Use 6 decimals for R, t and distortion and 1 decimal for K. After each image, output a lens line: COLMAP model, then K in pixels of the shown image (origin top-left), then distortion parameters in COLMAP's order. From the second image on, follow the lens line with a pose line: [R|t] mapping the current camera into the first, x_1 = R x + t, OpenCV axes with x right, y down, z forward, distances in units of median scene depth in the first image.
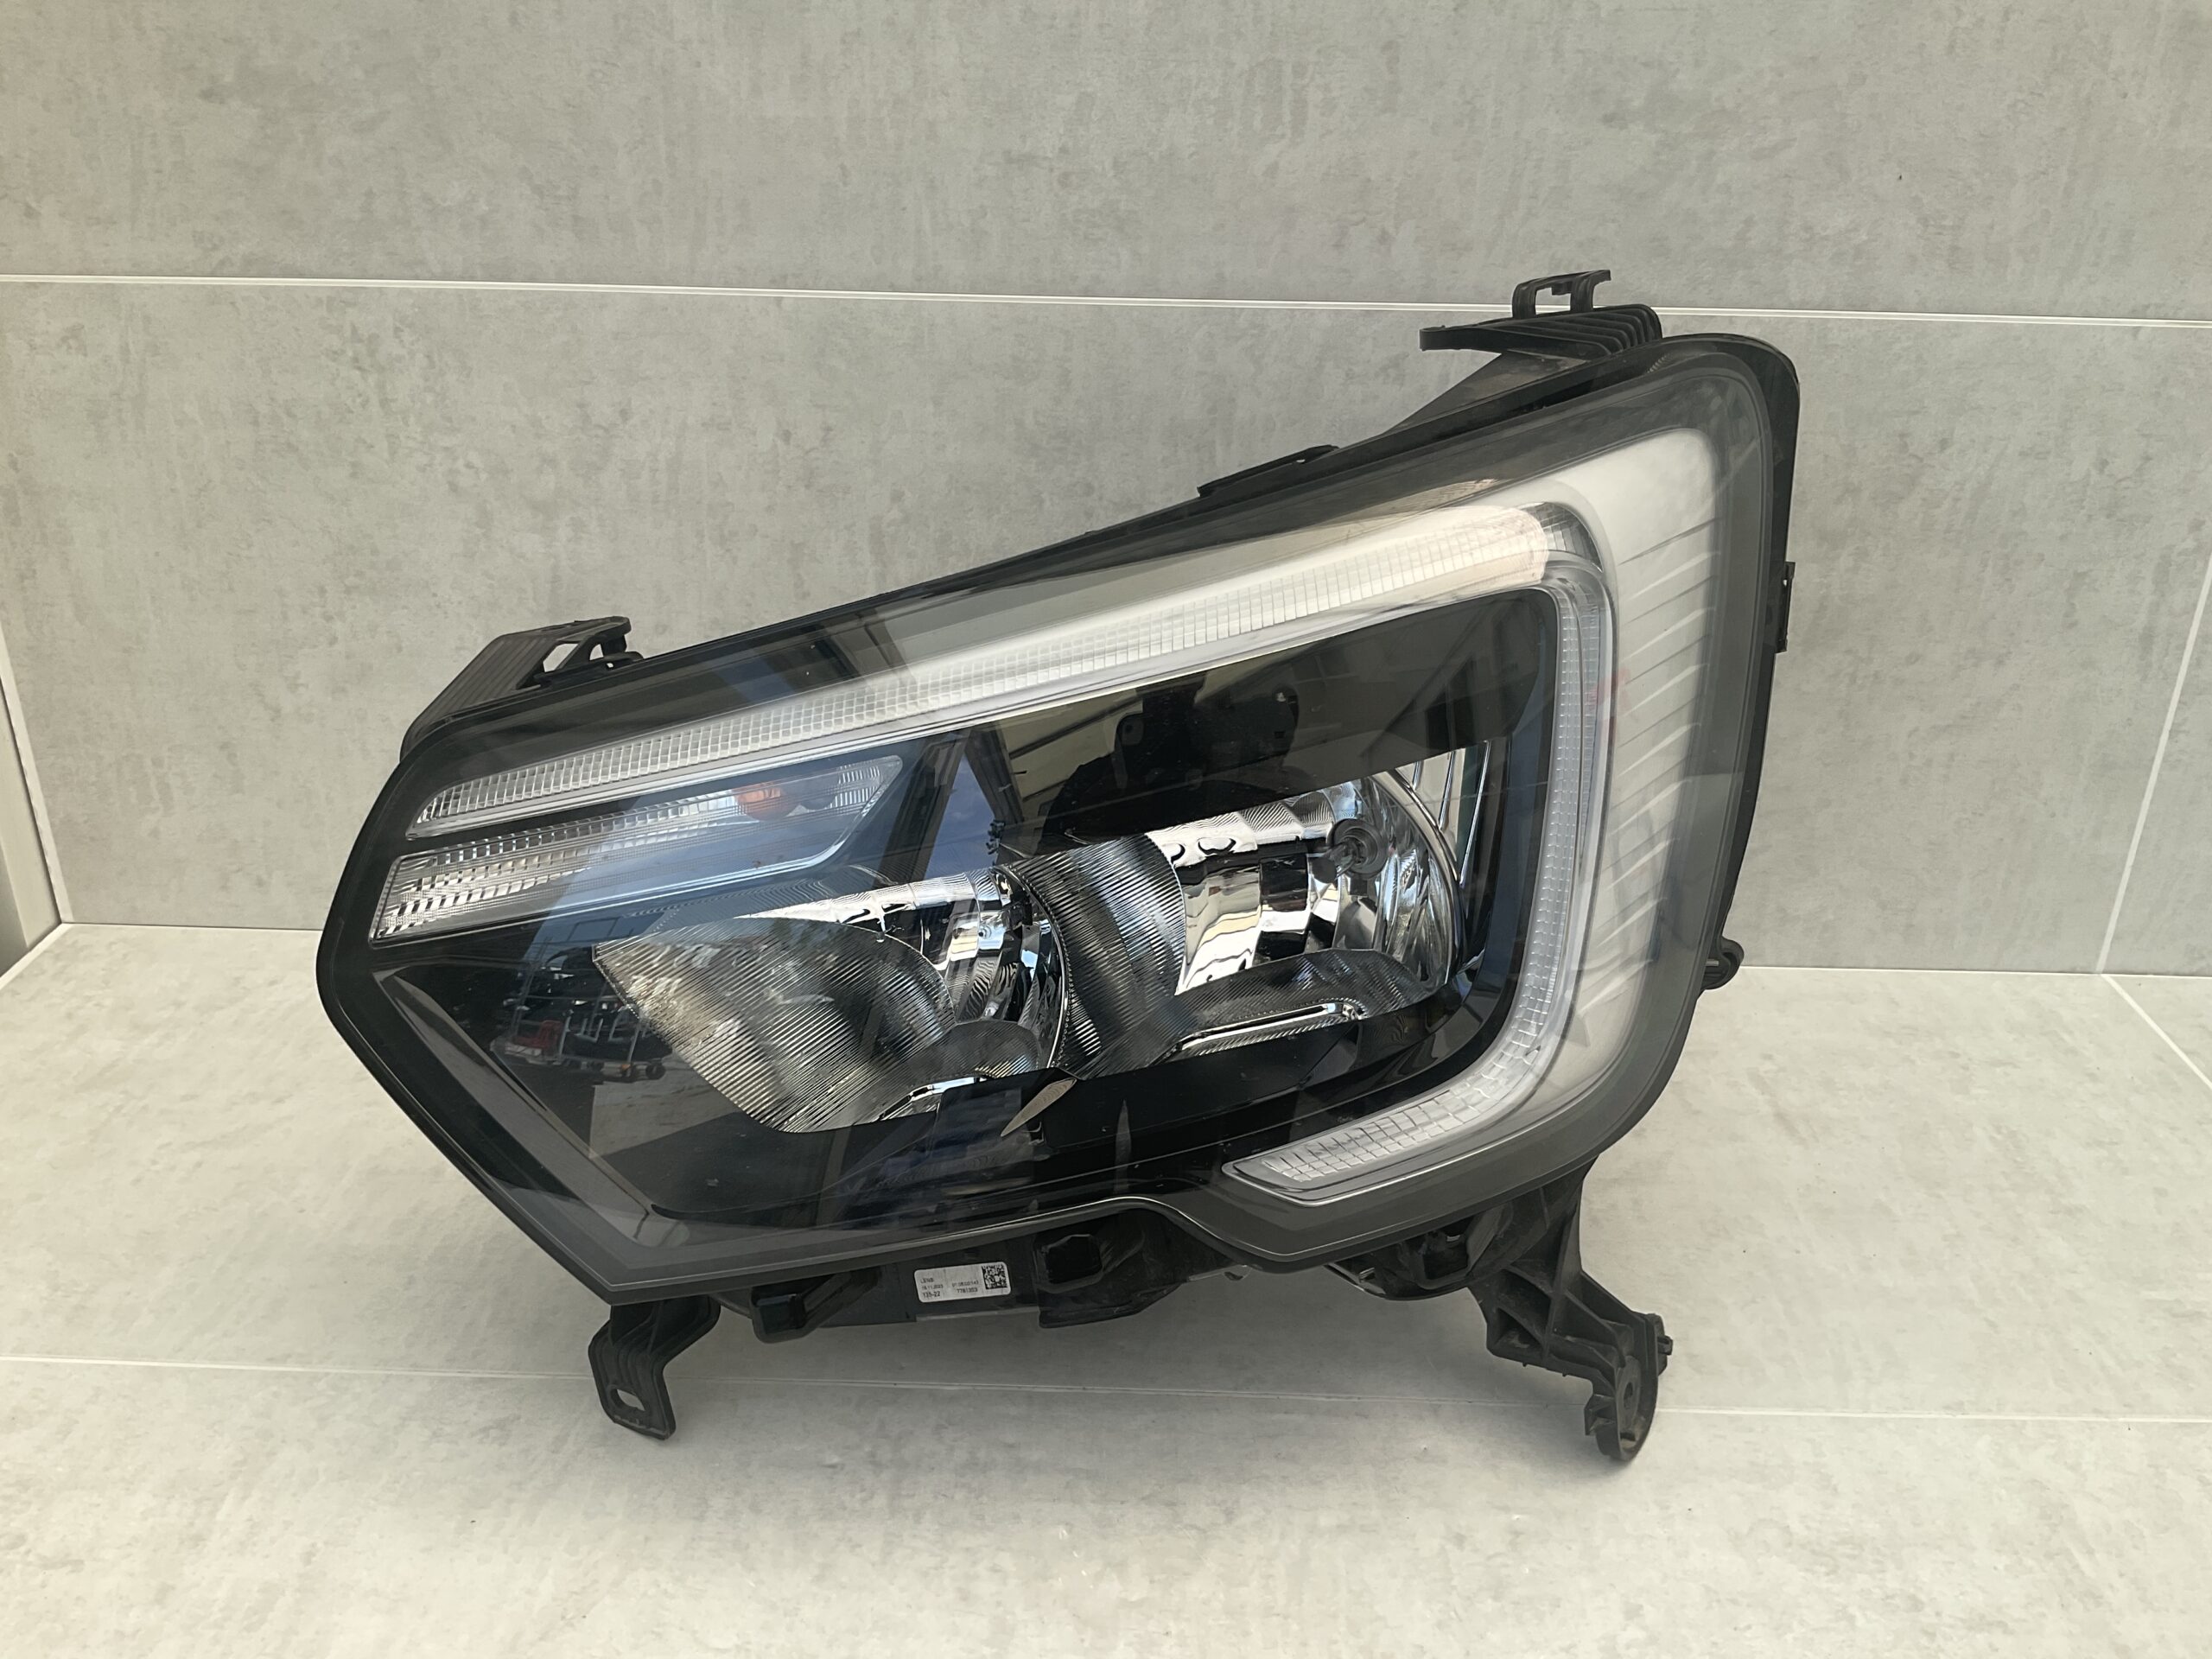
lens RADIAL K [[1821.8, 0, 1114.8], [0, 1821.8, 822.0], [0, 0, 1]] dist [0.077912, -0.182420]
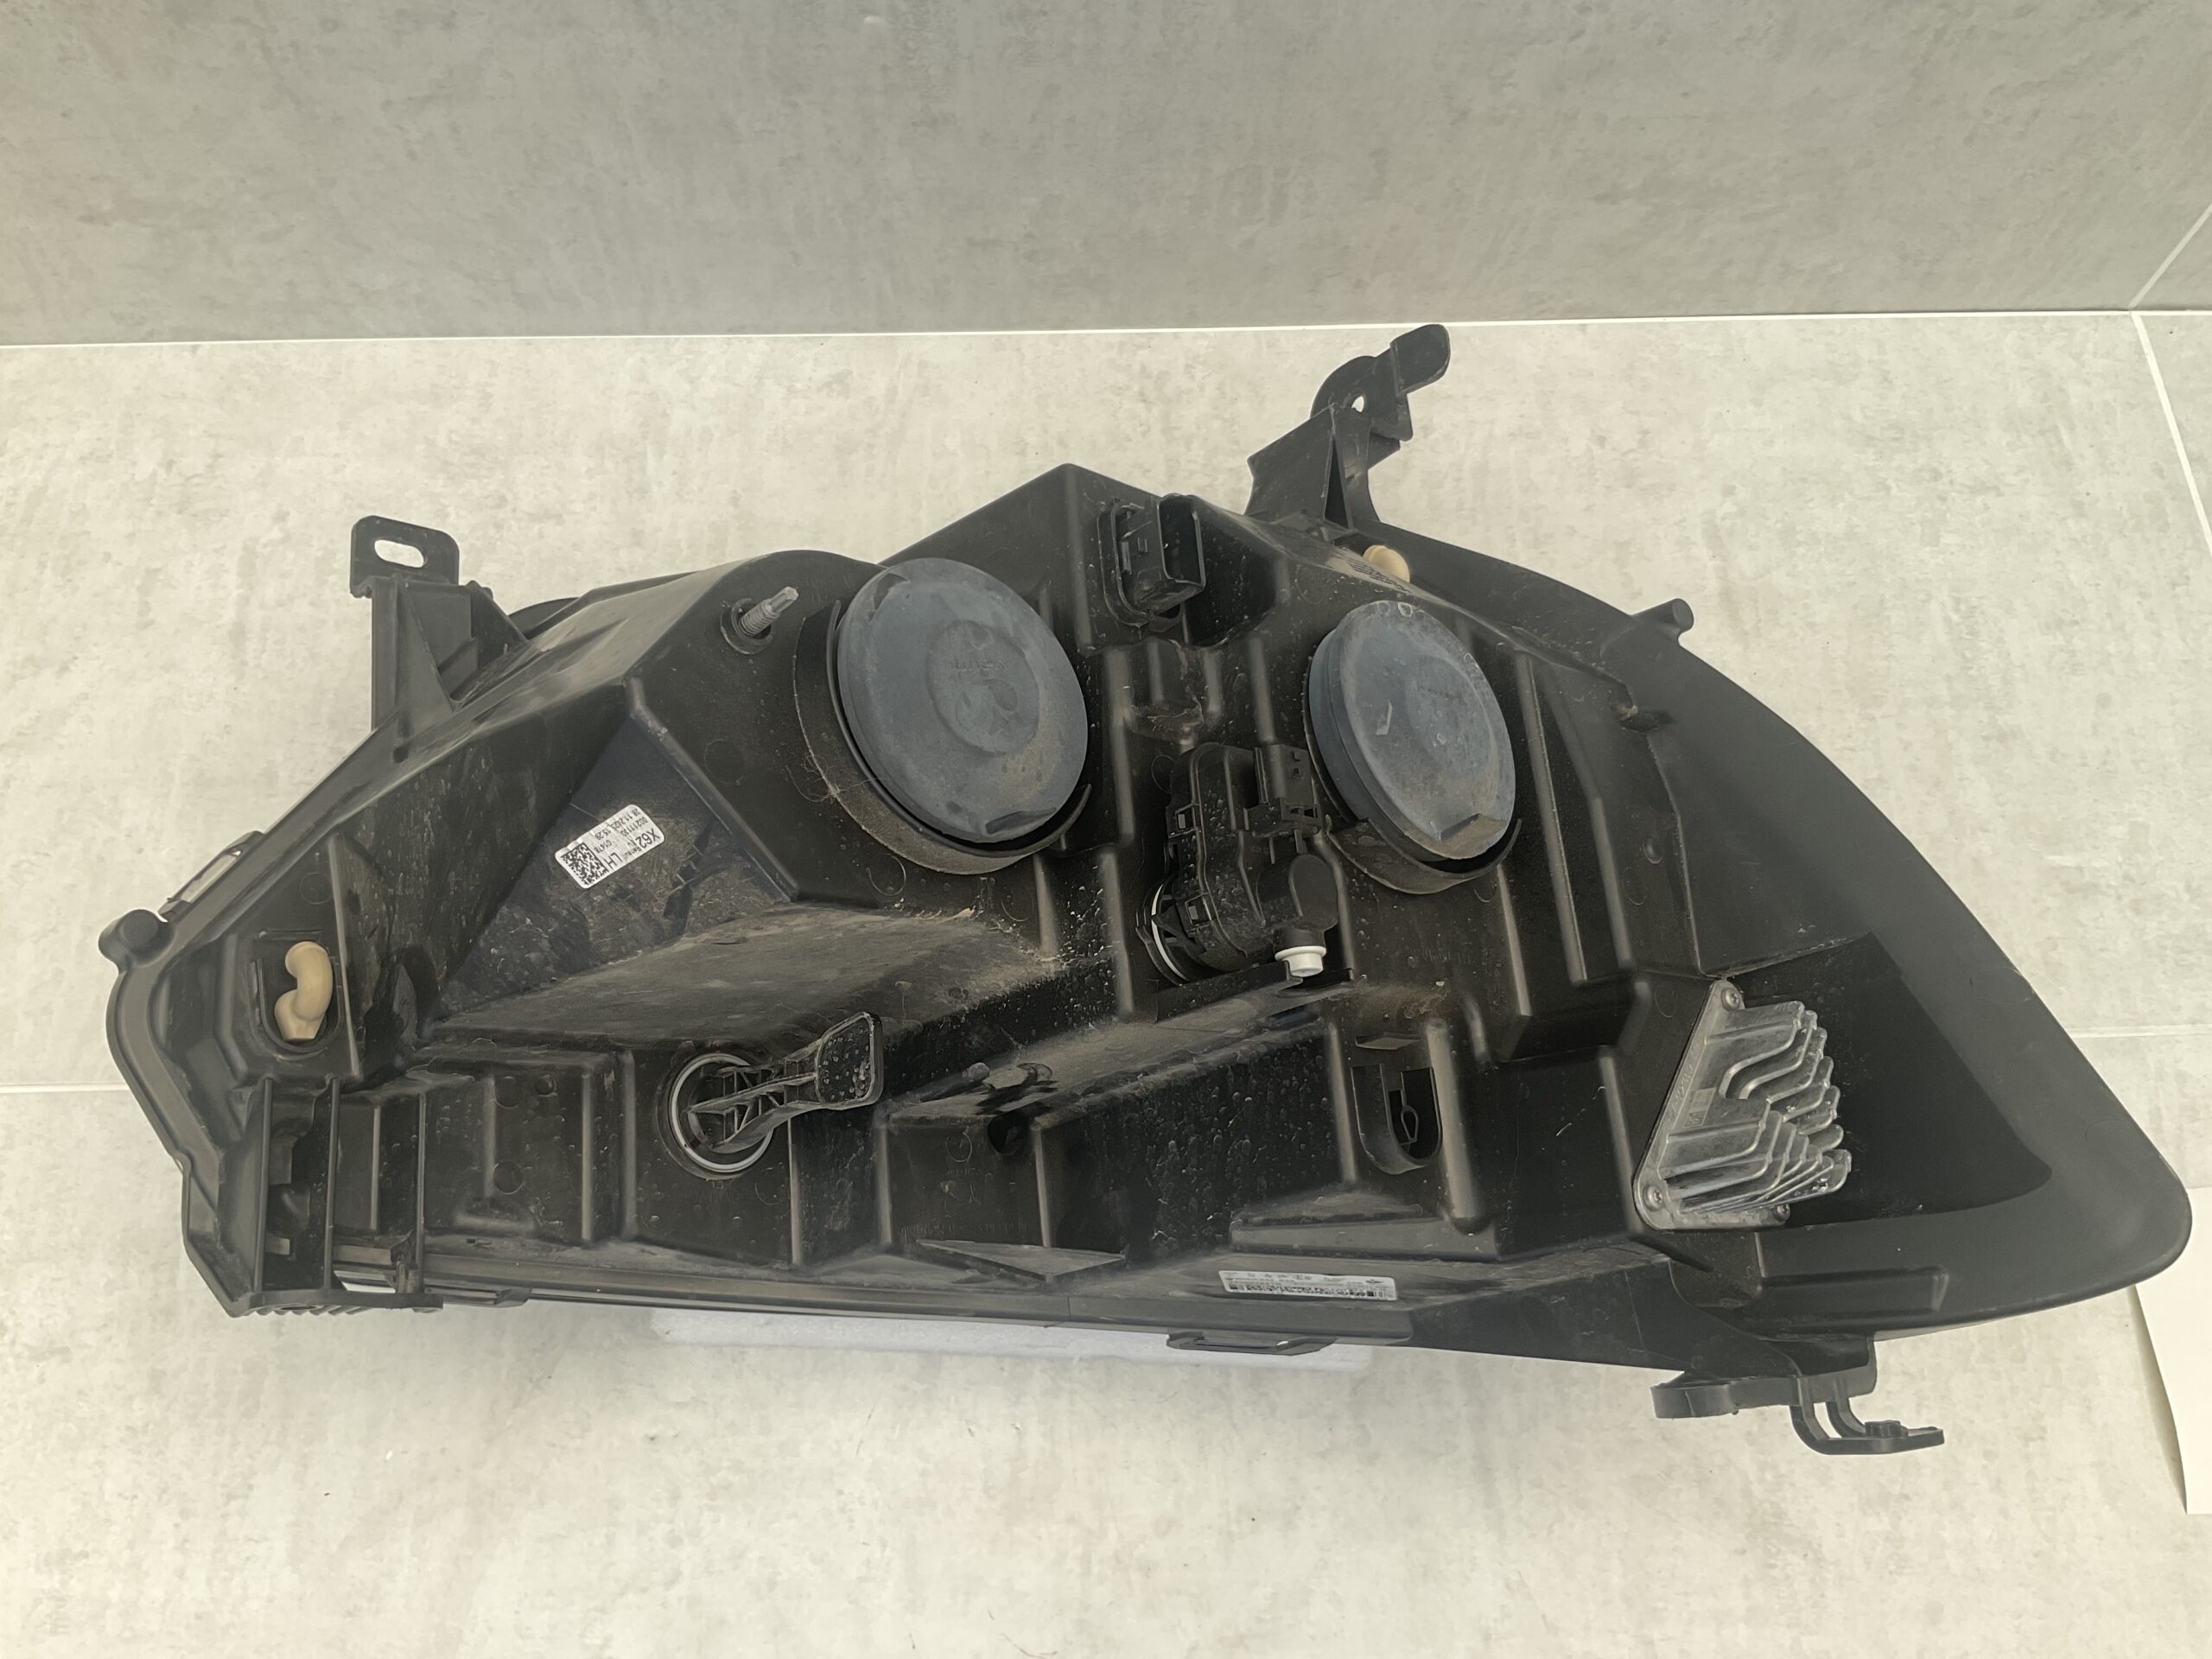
lens RADIAL K [[1835.4, 0, 1106.0], [0, 1835.4, 829.5], [0, 0, 1]] dist [0.033162, -0.114126]
pose [[0.998320, -0.051633, 0.026305, 0.026793], [0.020839, 0.743469, 0.668446, -0.437284], [-0.054071, -0.666775, 0.743295, 0.302770]]
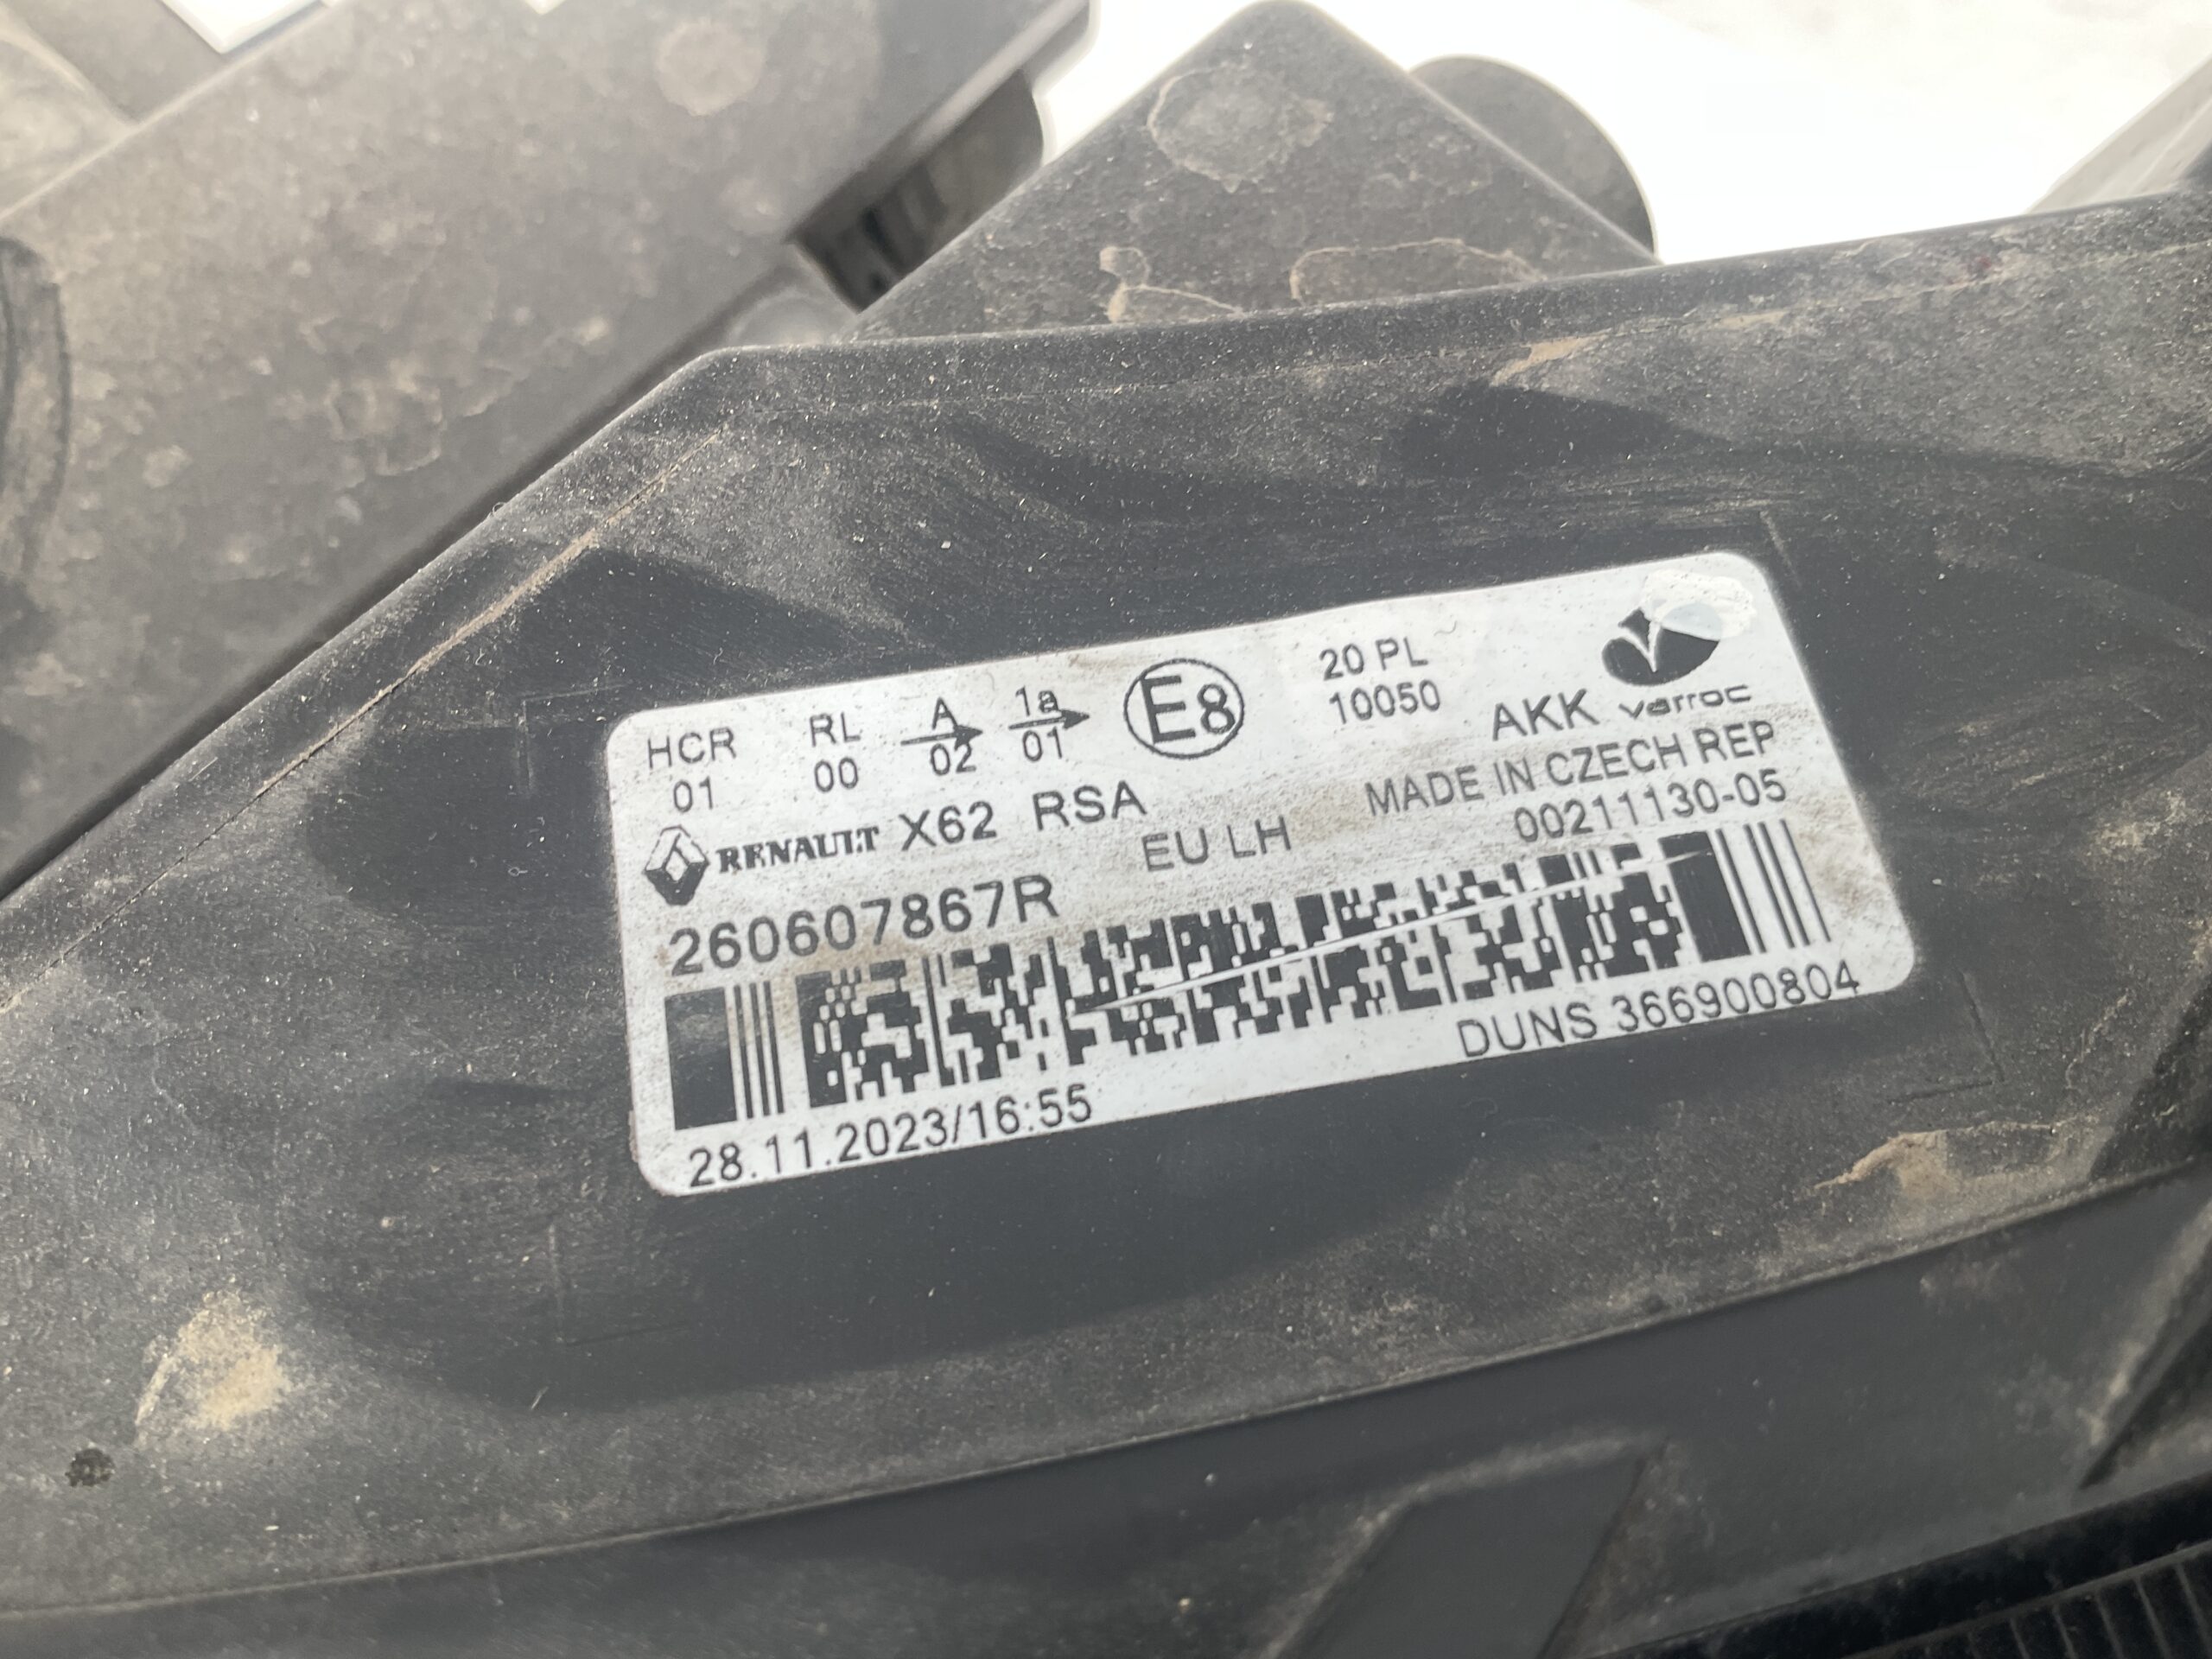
lens RADIAL K [[1845.9, 0, 1113.0], [0, 1845.9, 826.0], [0, 0, 1]] dist [0.039593, -0.099342]
pose [[0.985597, 0.061010, 0.157723, 0.094436], [0.061512, 0.739438, -0.670409, 0.261290], [-0.157528, 0.670454, 0.725035, 0.650988]]
